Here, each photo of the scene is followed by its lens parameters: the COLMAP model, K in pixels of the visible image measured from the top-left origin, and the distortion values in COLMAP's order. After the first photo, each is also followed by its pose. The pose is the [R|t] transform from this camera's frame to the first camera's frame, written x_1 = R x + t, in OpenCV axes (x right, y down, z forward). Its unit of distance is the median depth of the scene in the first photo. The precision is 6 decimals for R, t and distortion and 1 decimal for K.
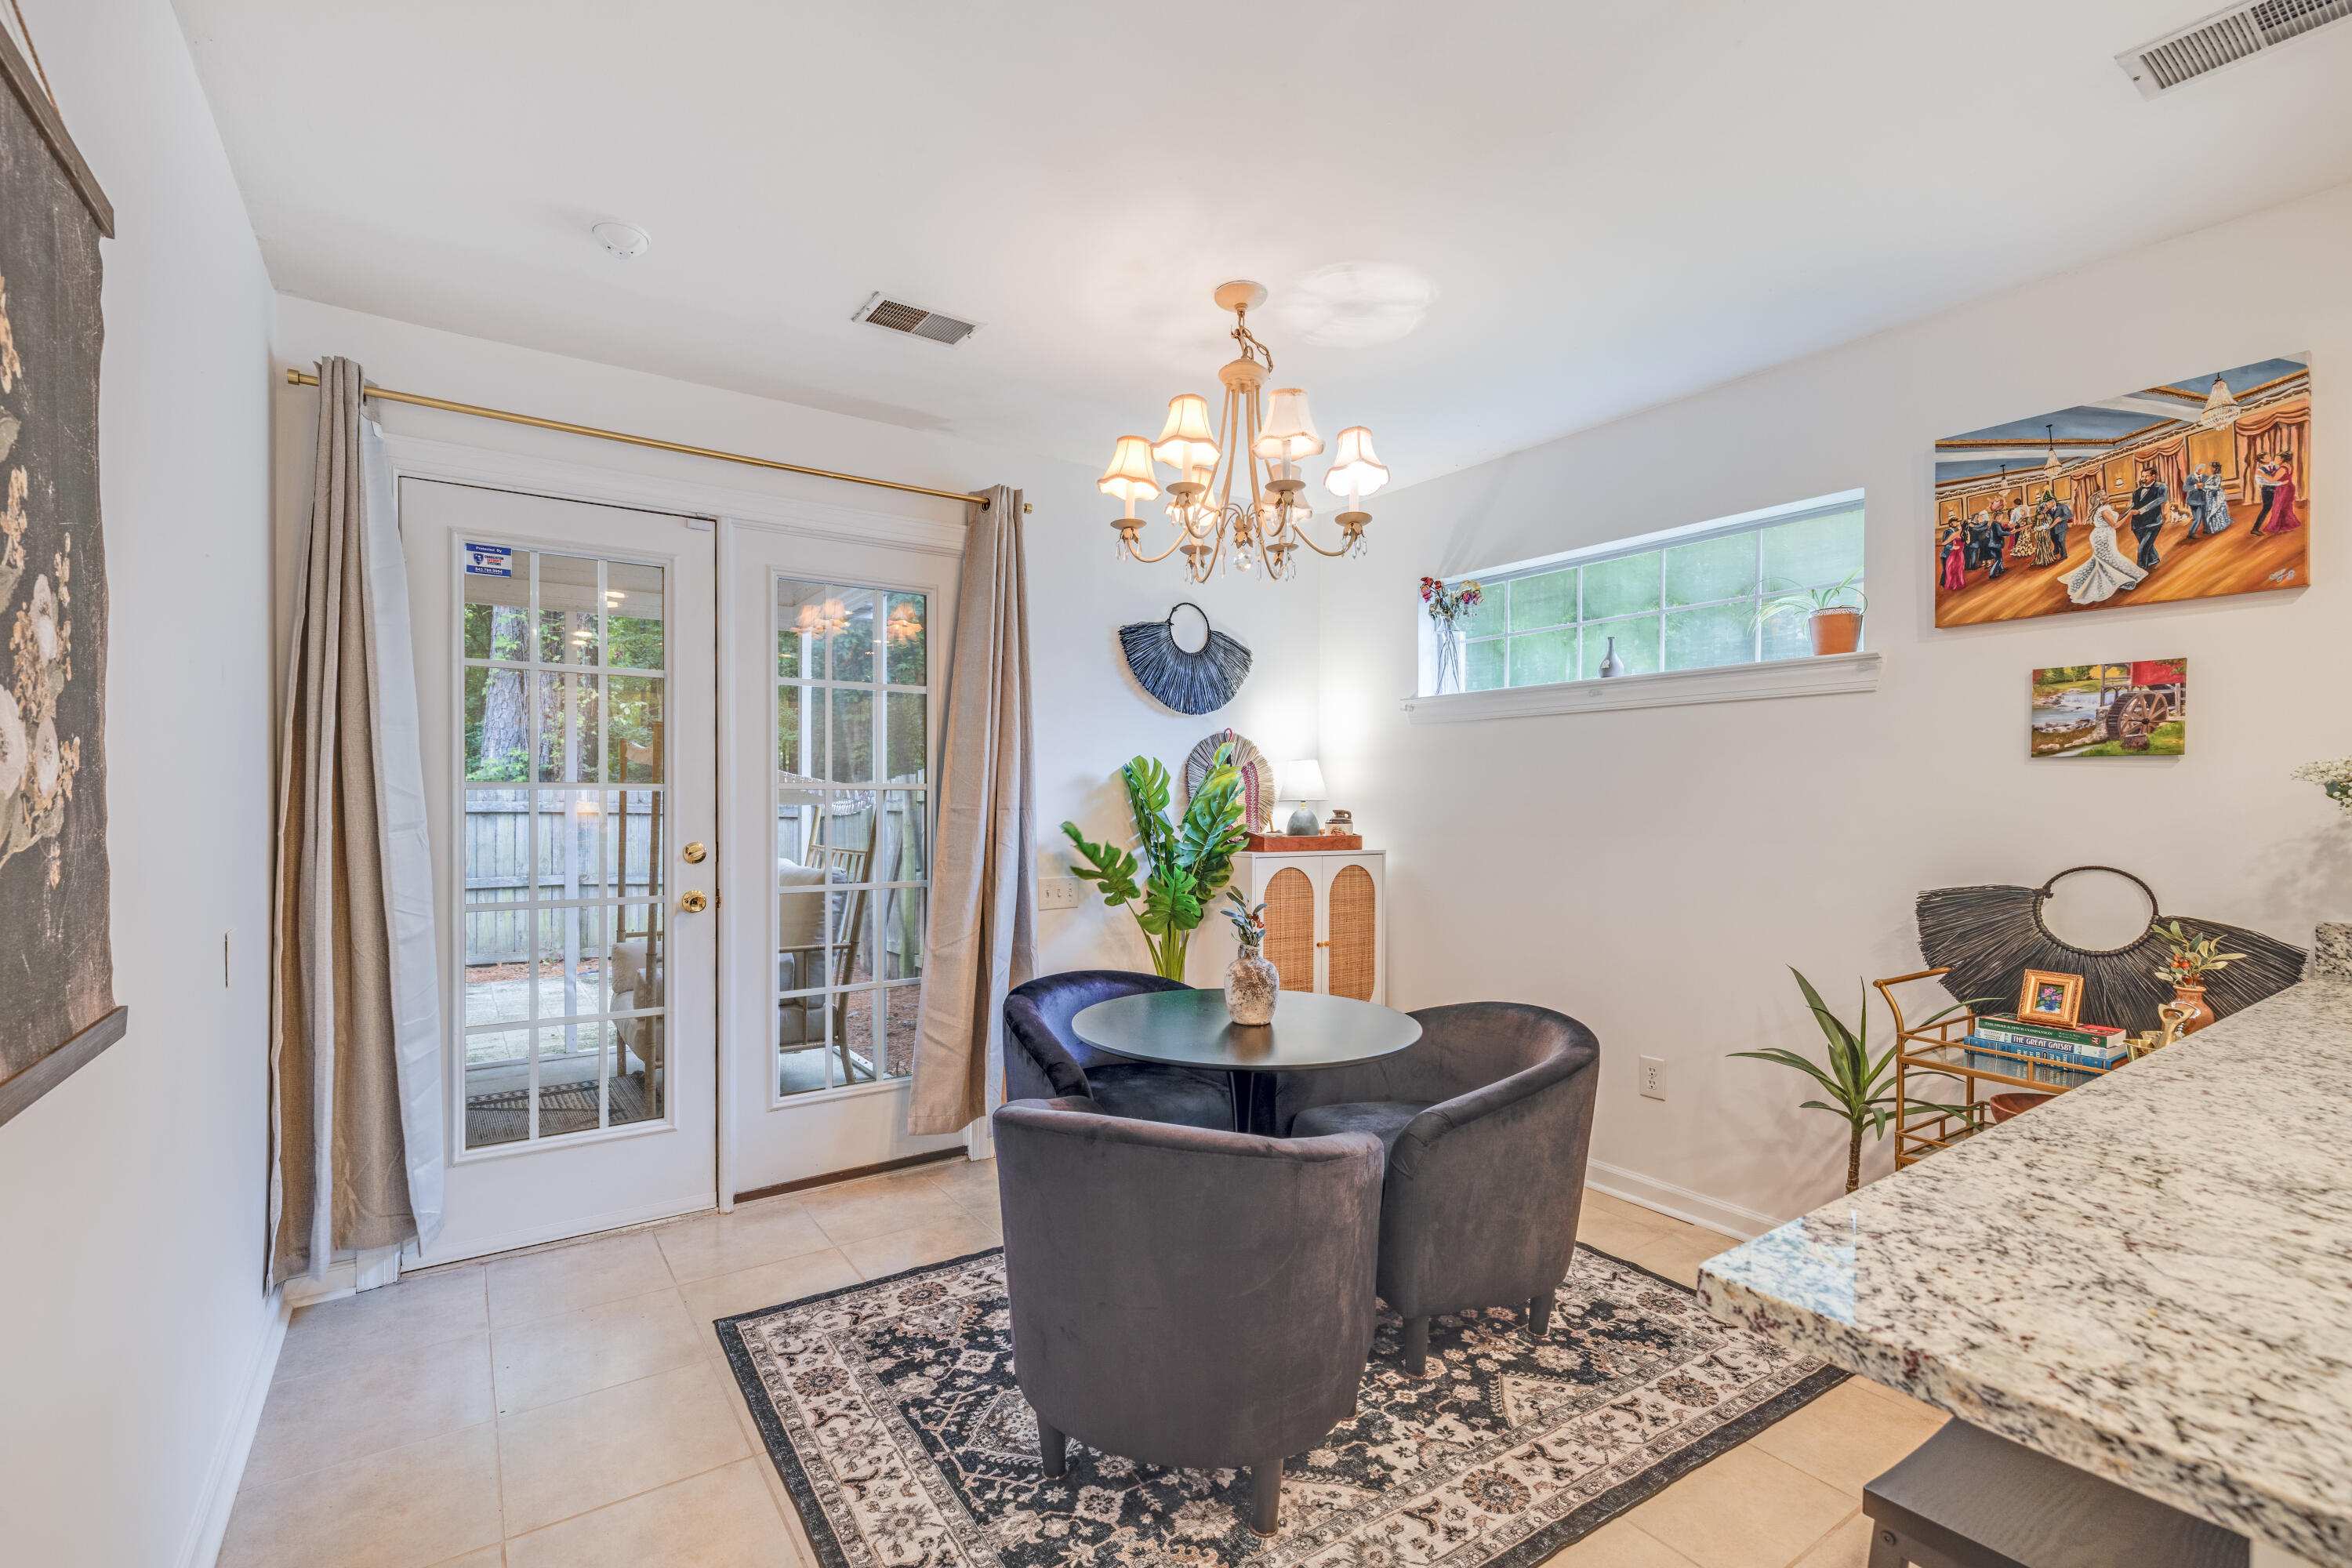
lens RADIAL K [[1035.1, 0, 1148.2], [0, 1035.1, 811.9], [0, 0, 1]] dist [0.001402, 0.000081]
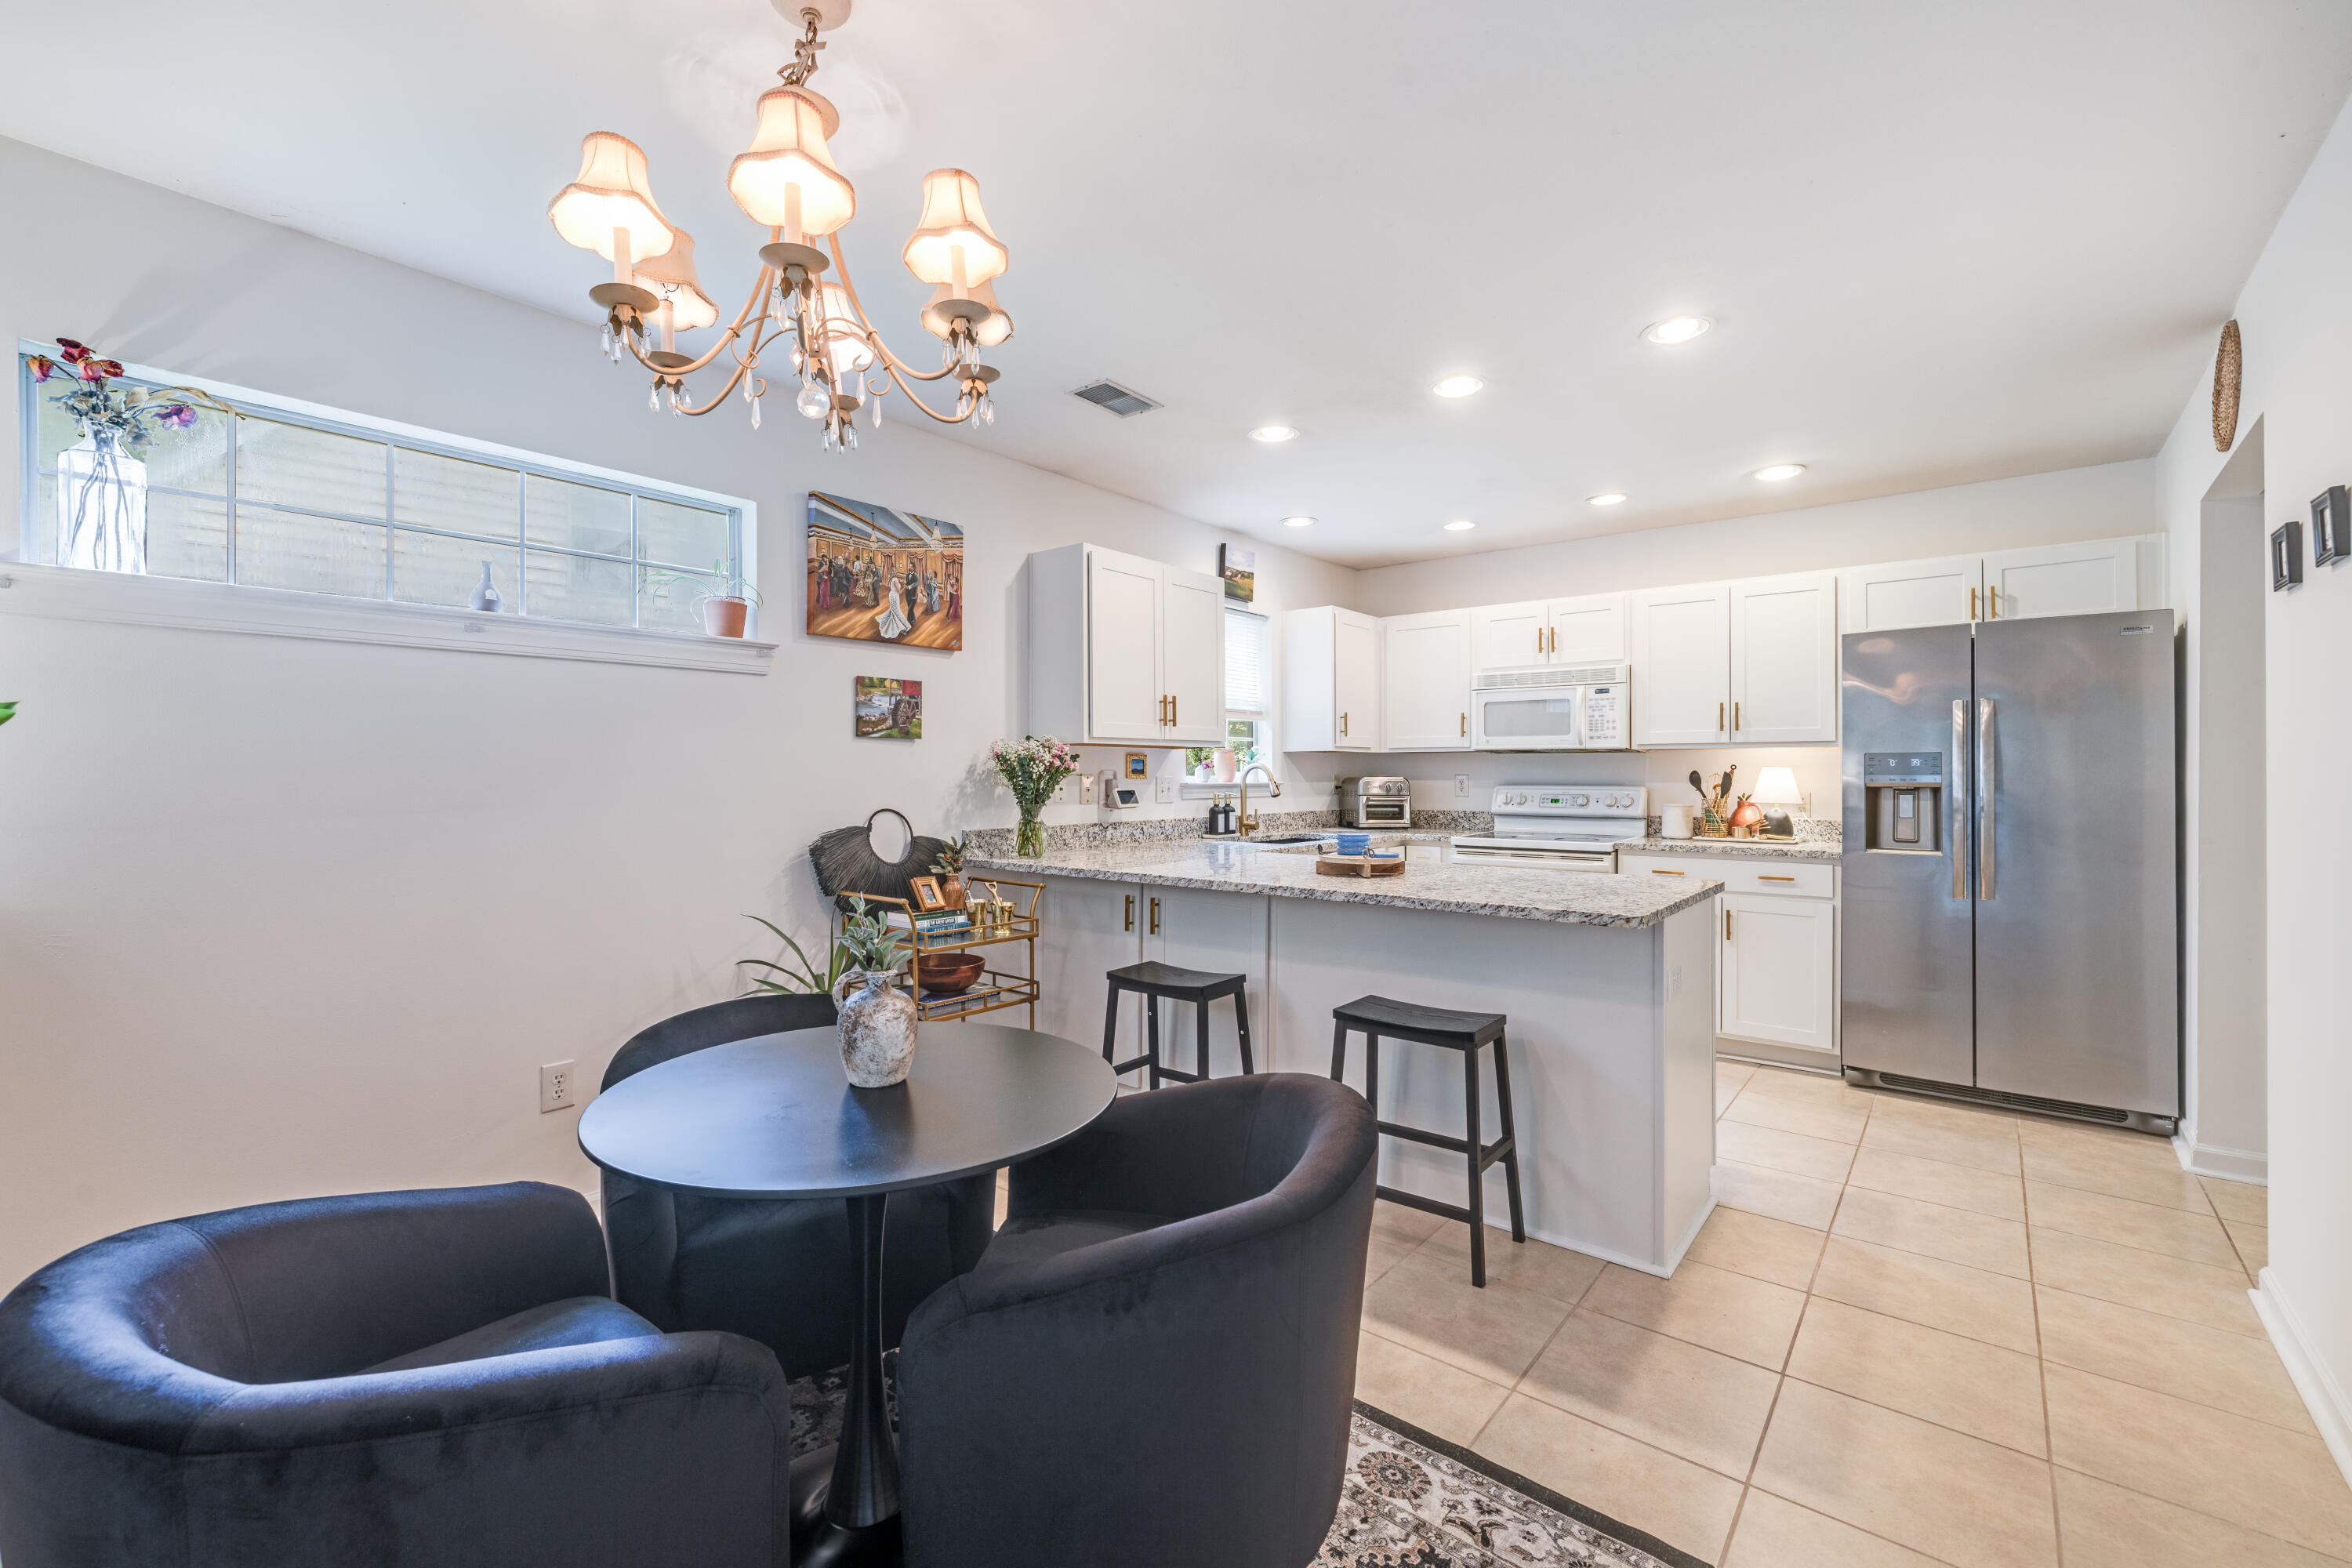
lens RADIAL K [[997.1, 0, 1167.1], [0, 997.1, 770.2], [0, 0, 1]] dist [0.000396, 0.000180]
pose [[-0.294232, -0.004825, 0.955722, -0.619641], [0.010045, 0.999916, 0.008141, -0.012925], [-0.955681, 0.011995, -0.294159, 1.024720]]
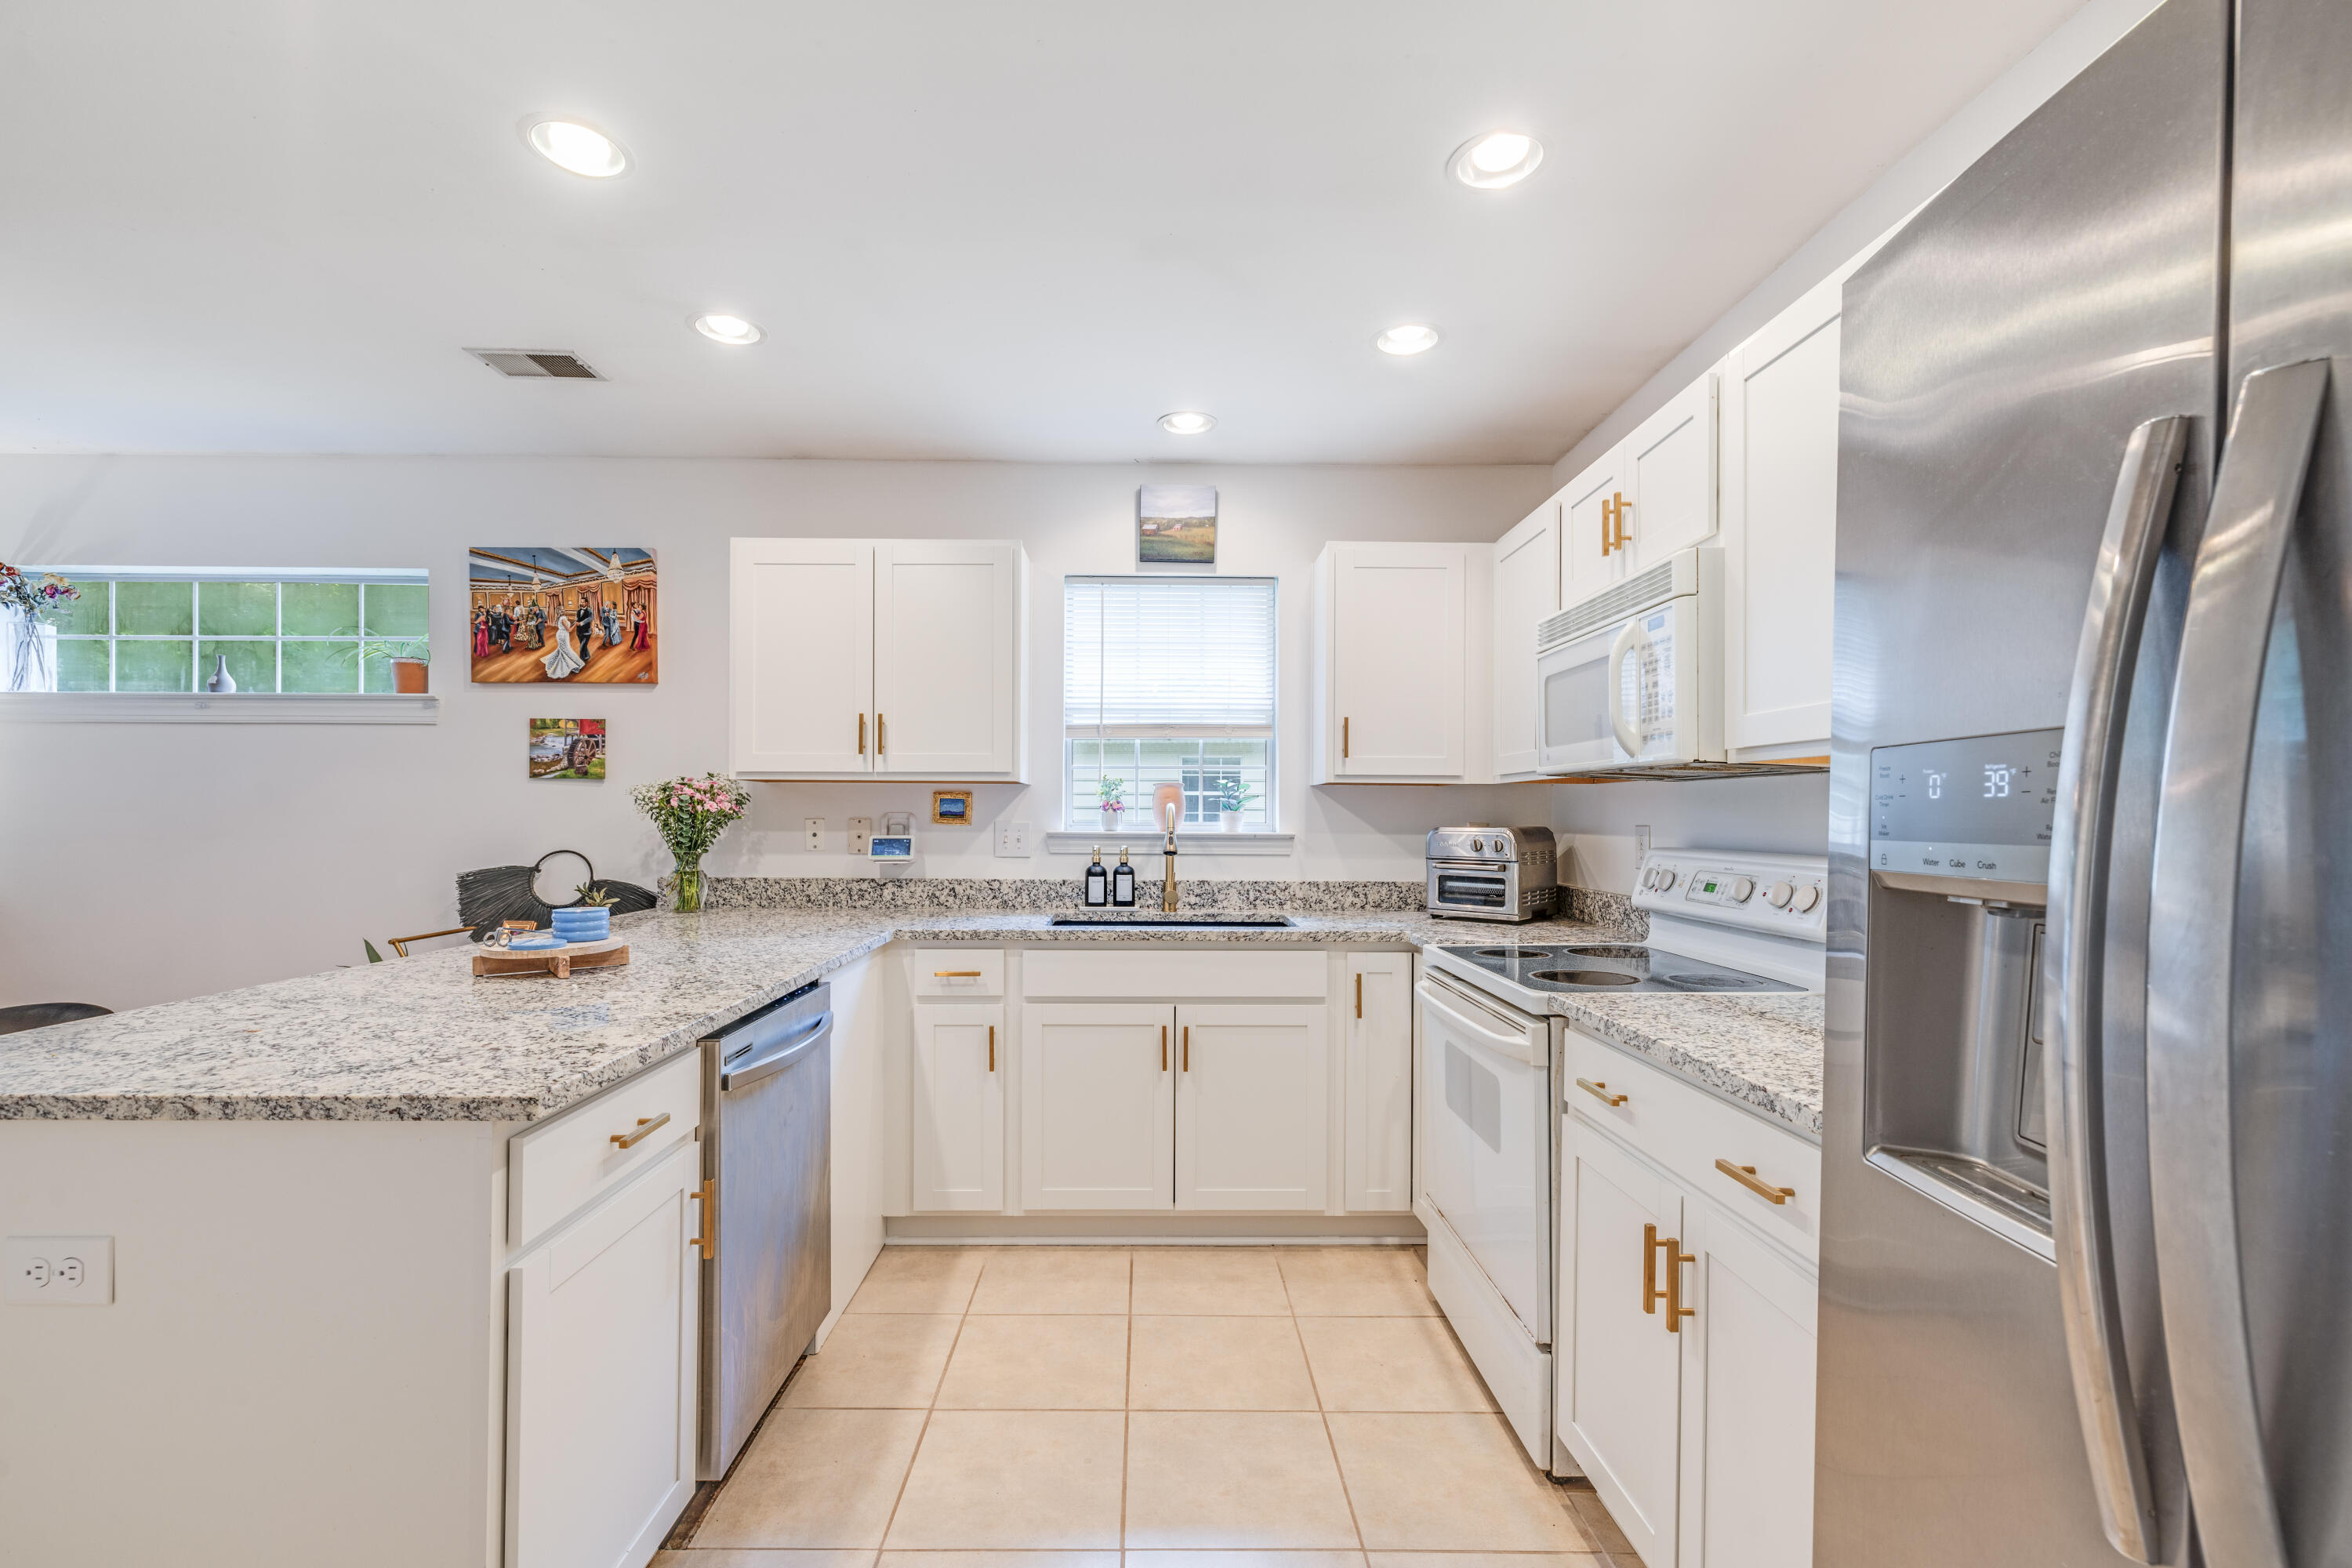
lens RADIAL K [[1035.1, 0, 1148.2], [0, 1035.1, 811.9], [0, 0, 1]] dist [0.001402, 0.000081]
pose [[0.550727, -0.002005, 0.834683, 0.111737], [0.008249, 0.999961, -0.003041, 0.007486], [-0.834645, 0.008560, 0.550722, -0.557154]]
